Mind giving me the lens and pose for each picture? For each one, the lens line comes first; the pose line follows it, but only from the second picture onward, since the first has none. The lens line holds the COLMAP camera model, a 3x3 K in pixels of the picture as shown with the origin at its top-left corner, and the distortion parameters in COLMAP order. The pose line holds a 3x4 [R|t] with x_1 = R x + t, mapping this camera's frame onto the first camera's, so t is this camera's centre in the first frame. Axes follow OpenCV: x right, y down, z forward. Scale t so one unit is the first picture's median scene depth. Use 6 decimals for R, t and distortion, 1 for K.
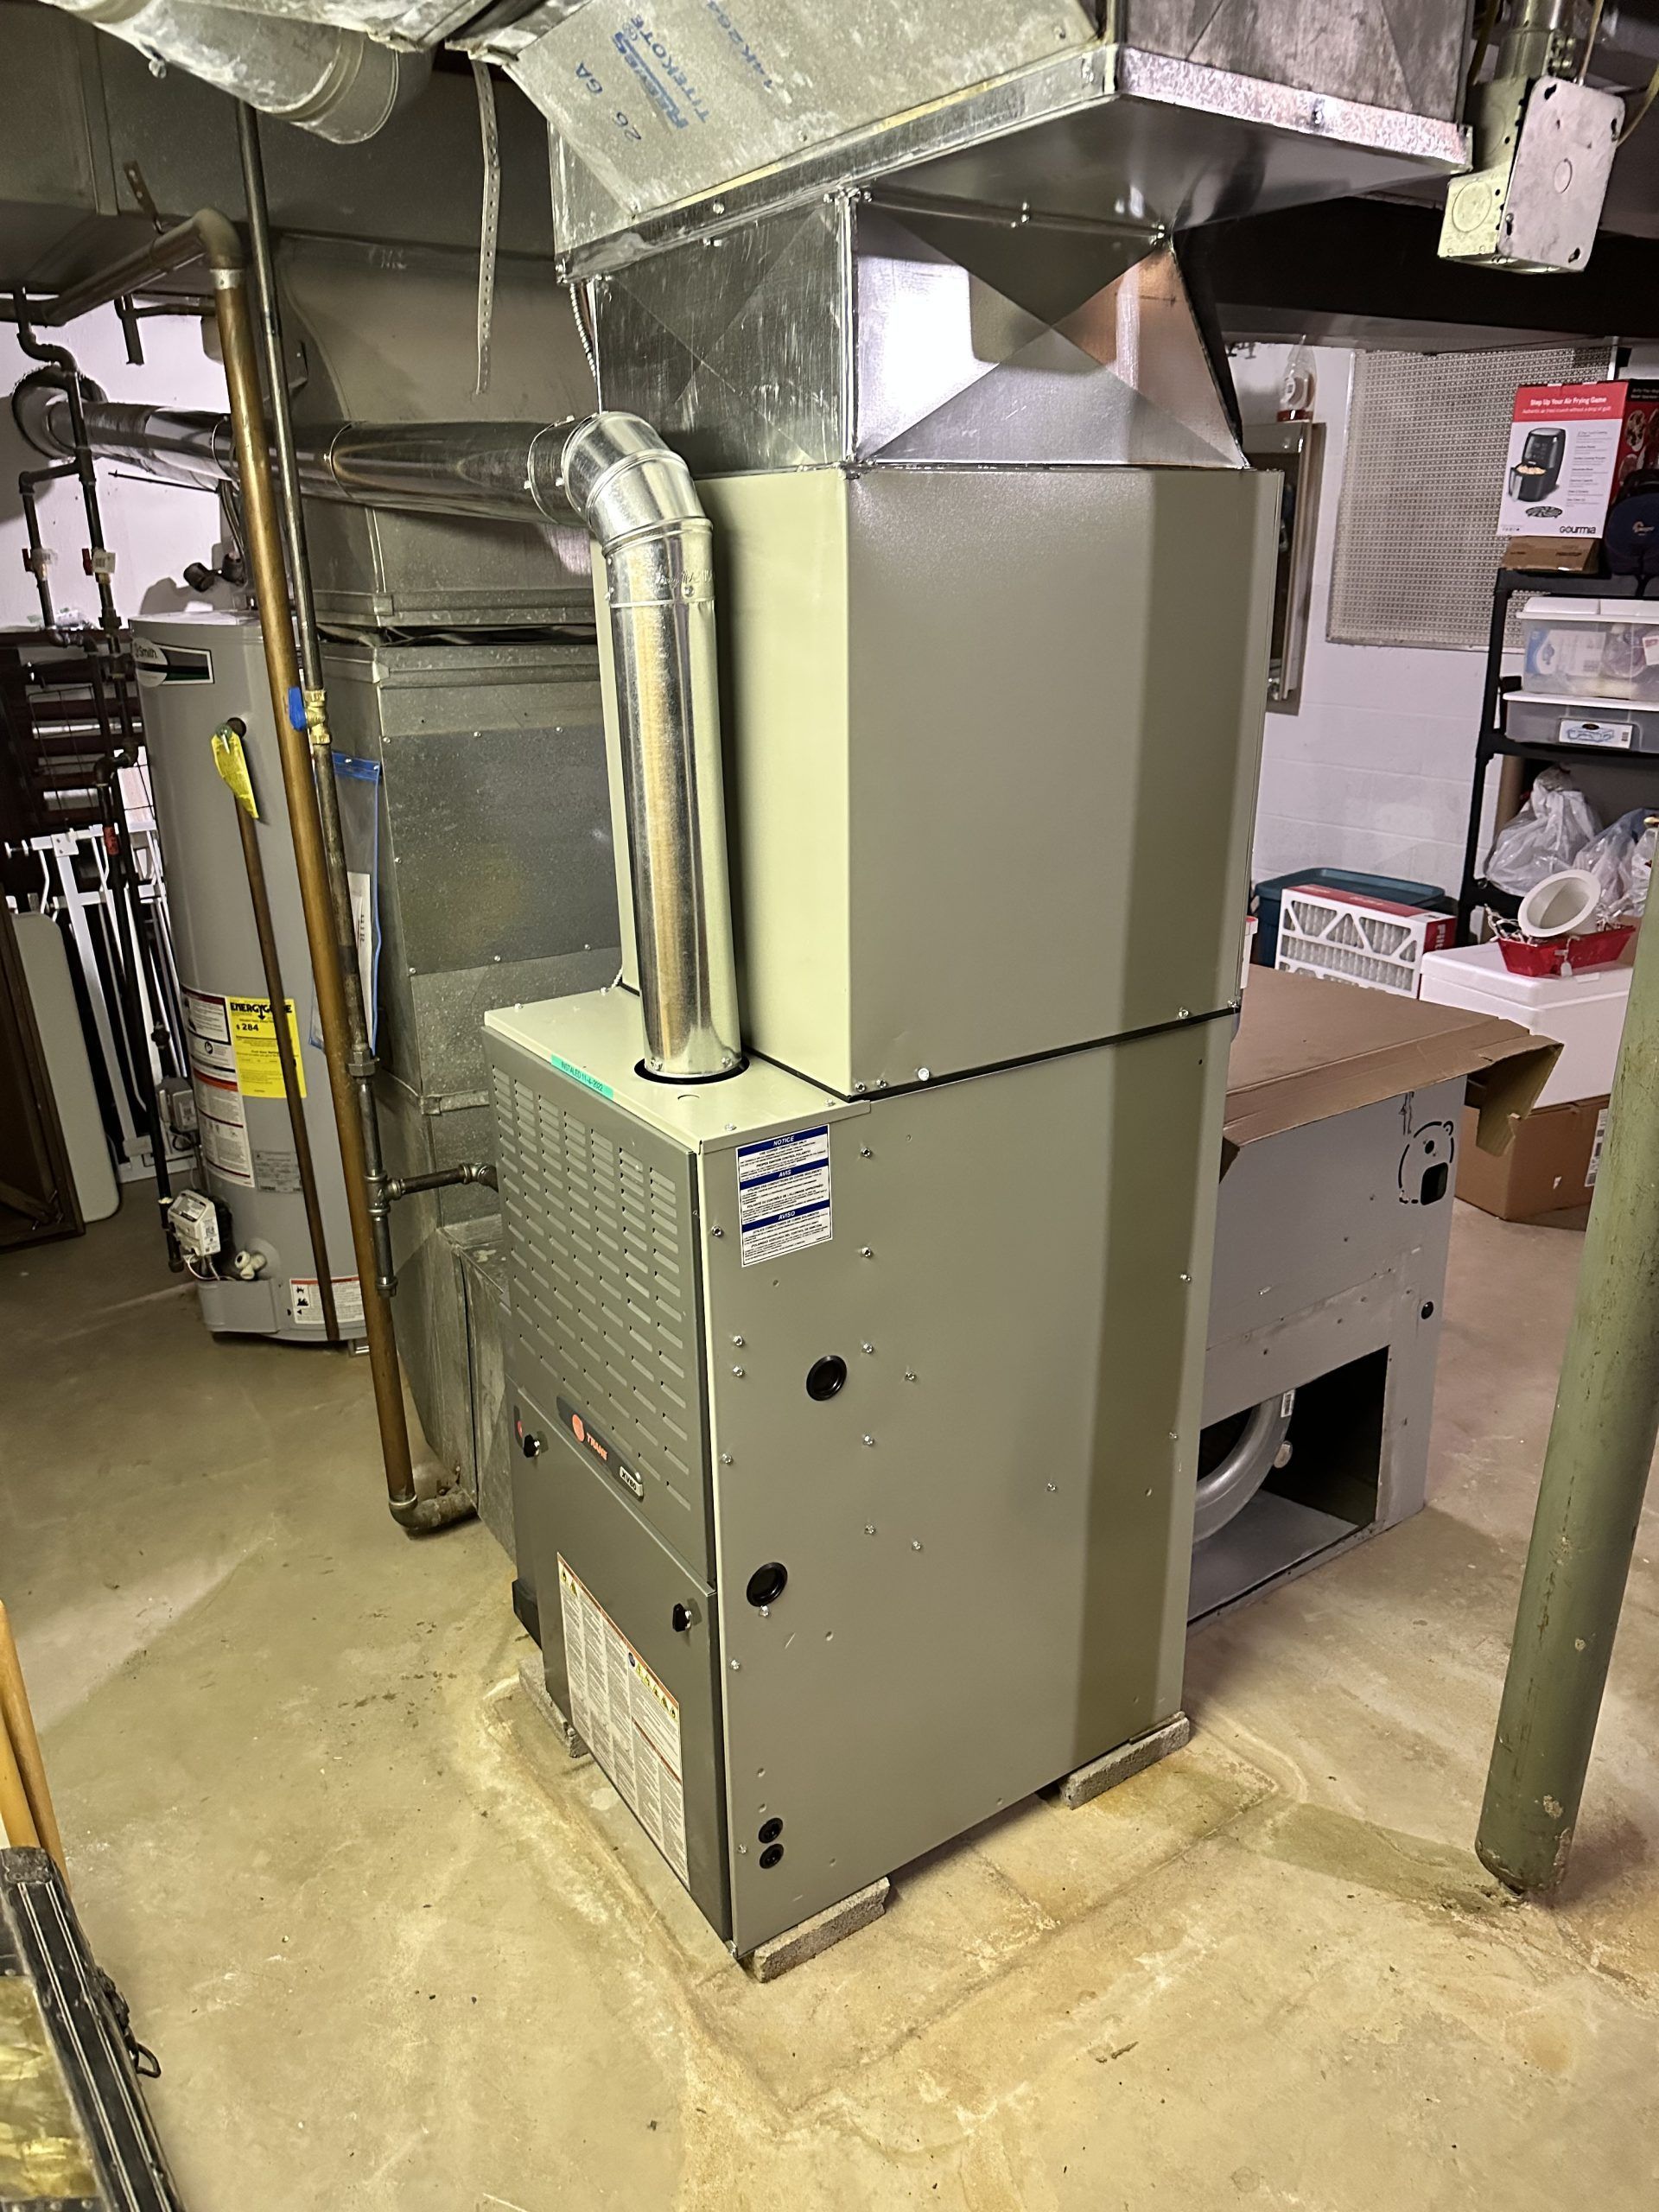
lens RADIAL K [[1554.1, 0, 838.3], [0, 1554.1, 1123.3], [0, 0, 1]] dist [0.024396, -0.034933]
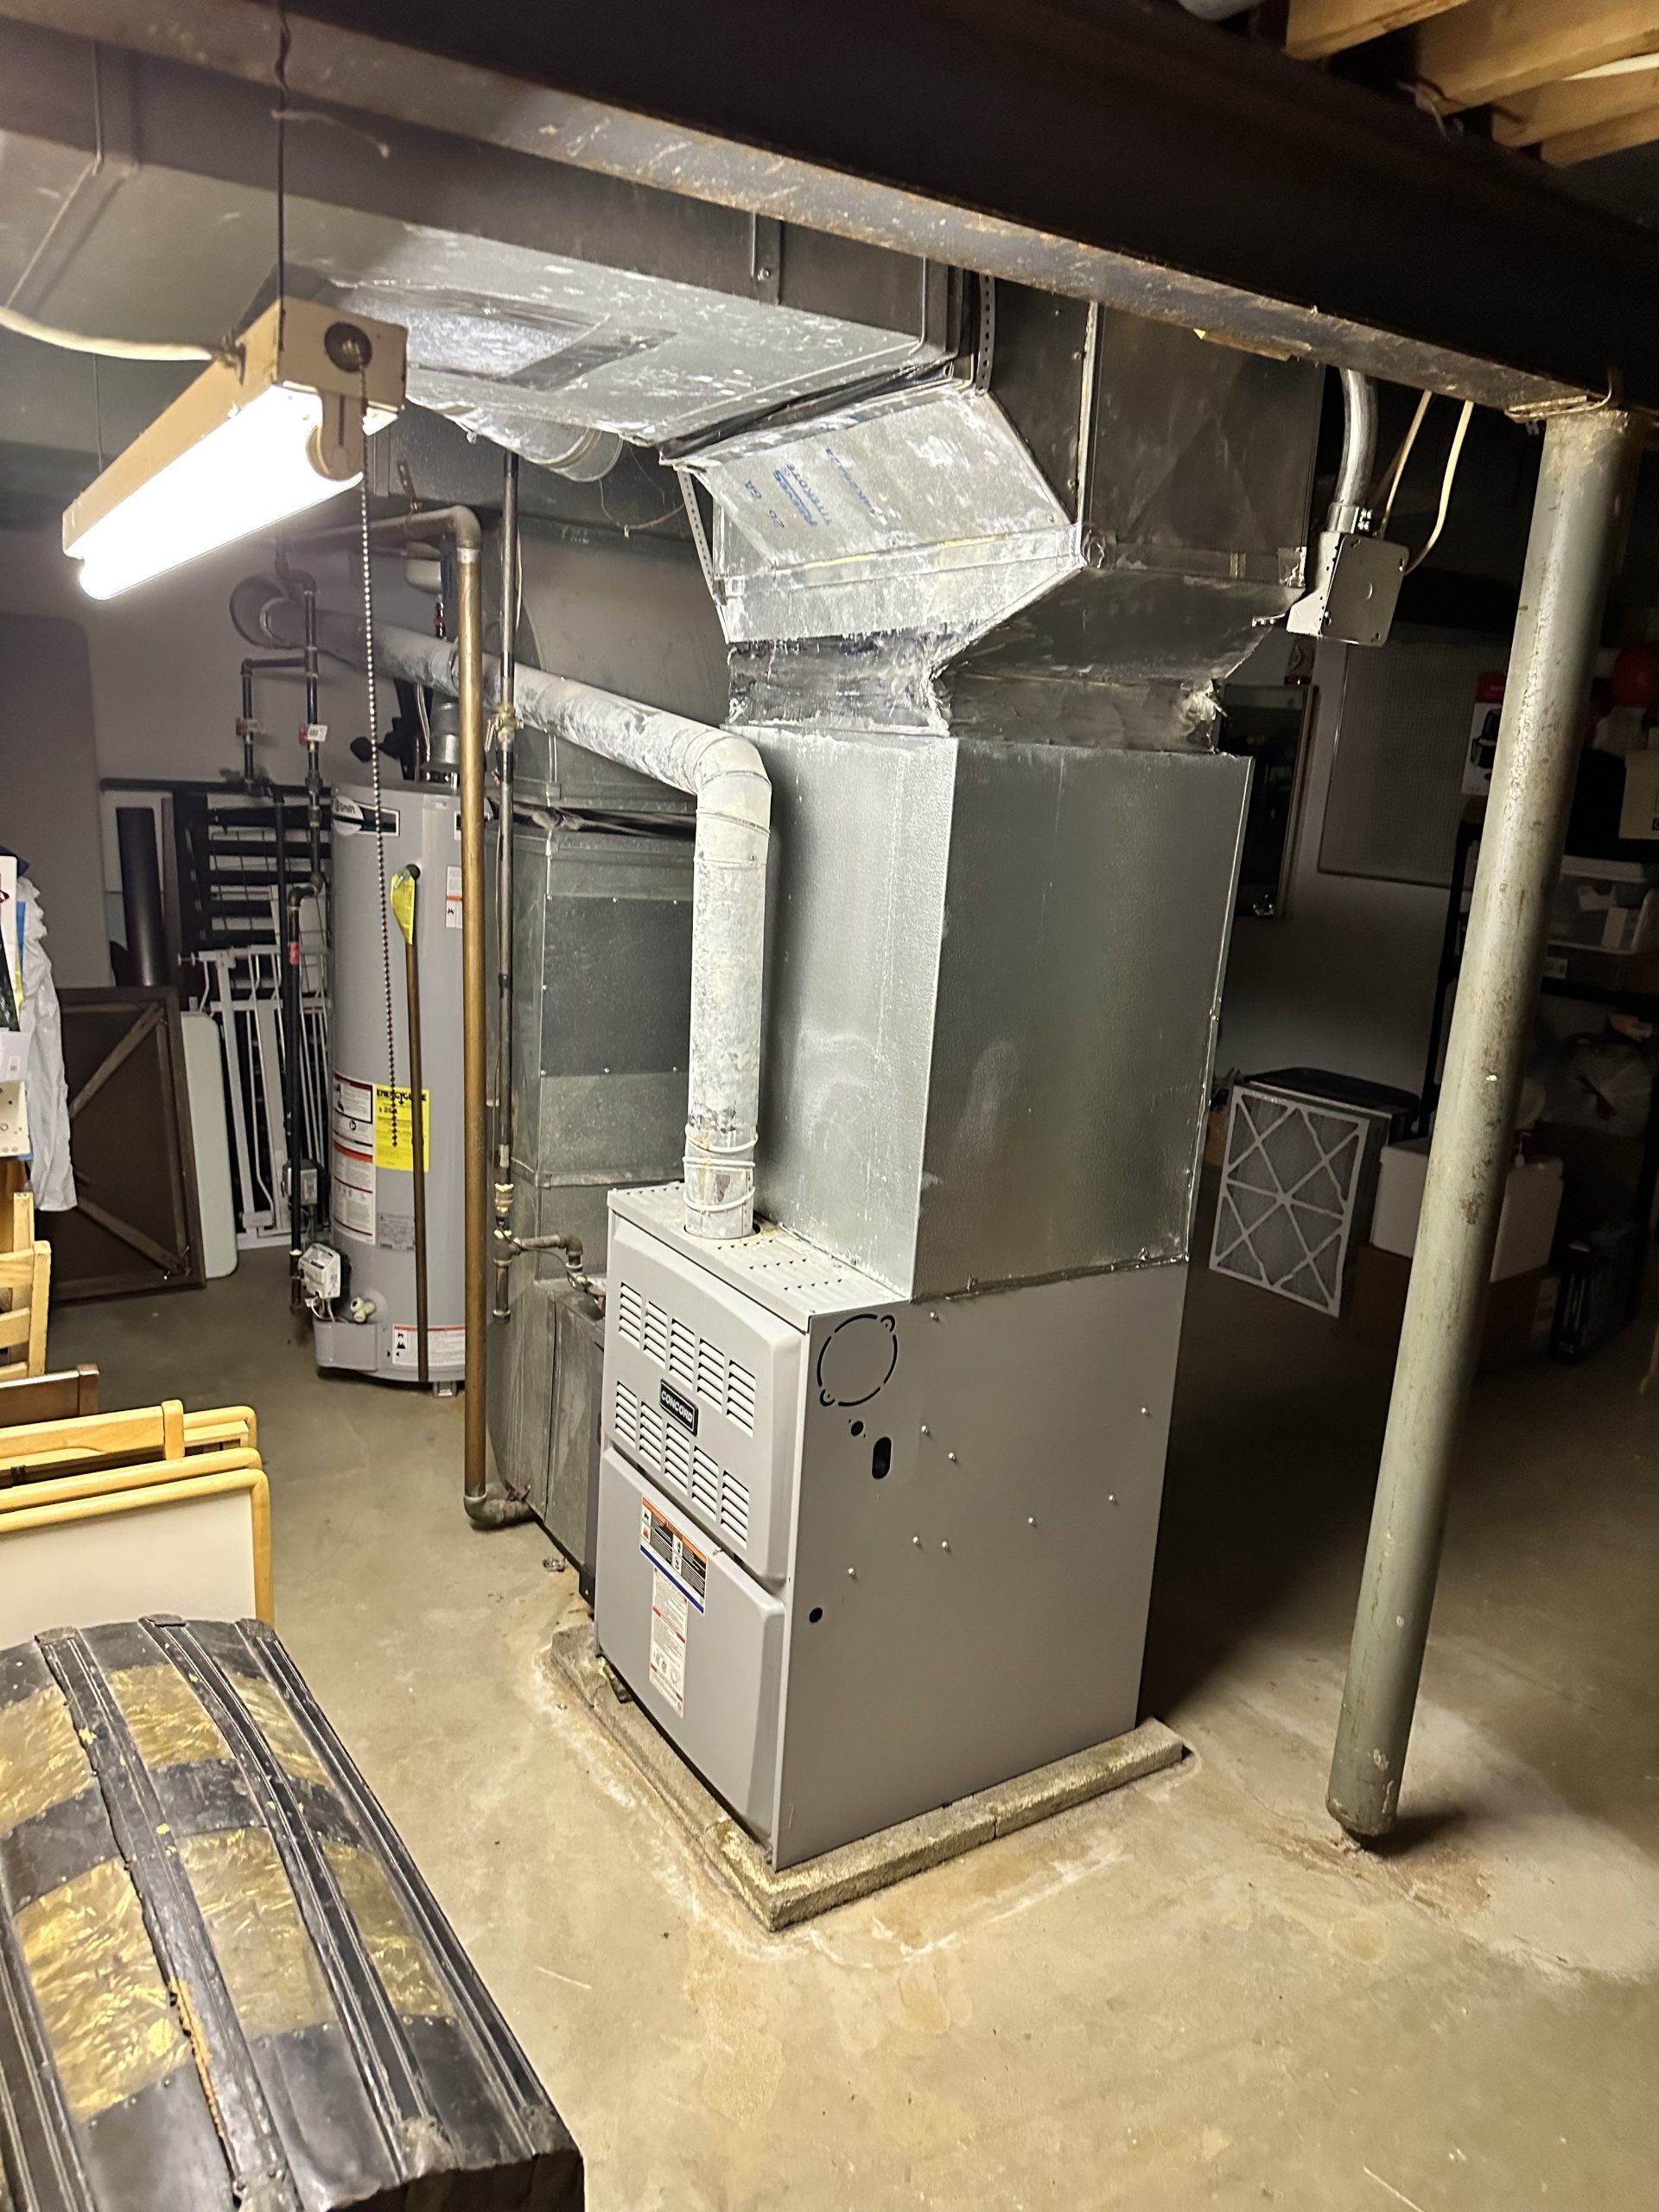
lens RADIAL K [[1554.1, 0, 841.9], [0, 1554.1, 1126.2], [0, 0, 1]] dist [0.024396, -0.034933]
pose [[0.996906, 0.076516, -0.017996, -0.000744], [-0.078100, 0.990086, -0.116751, 0.095981], [0.008884, 0.117796, 0.992998, -0.304324]]
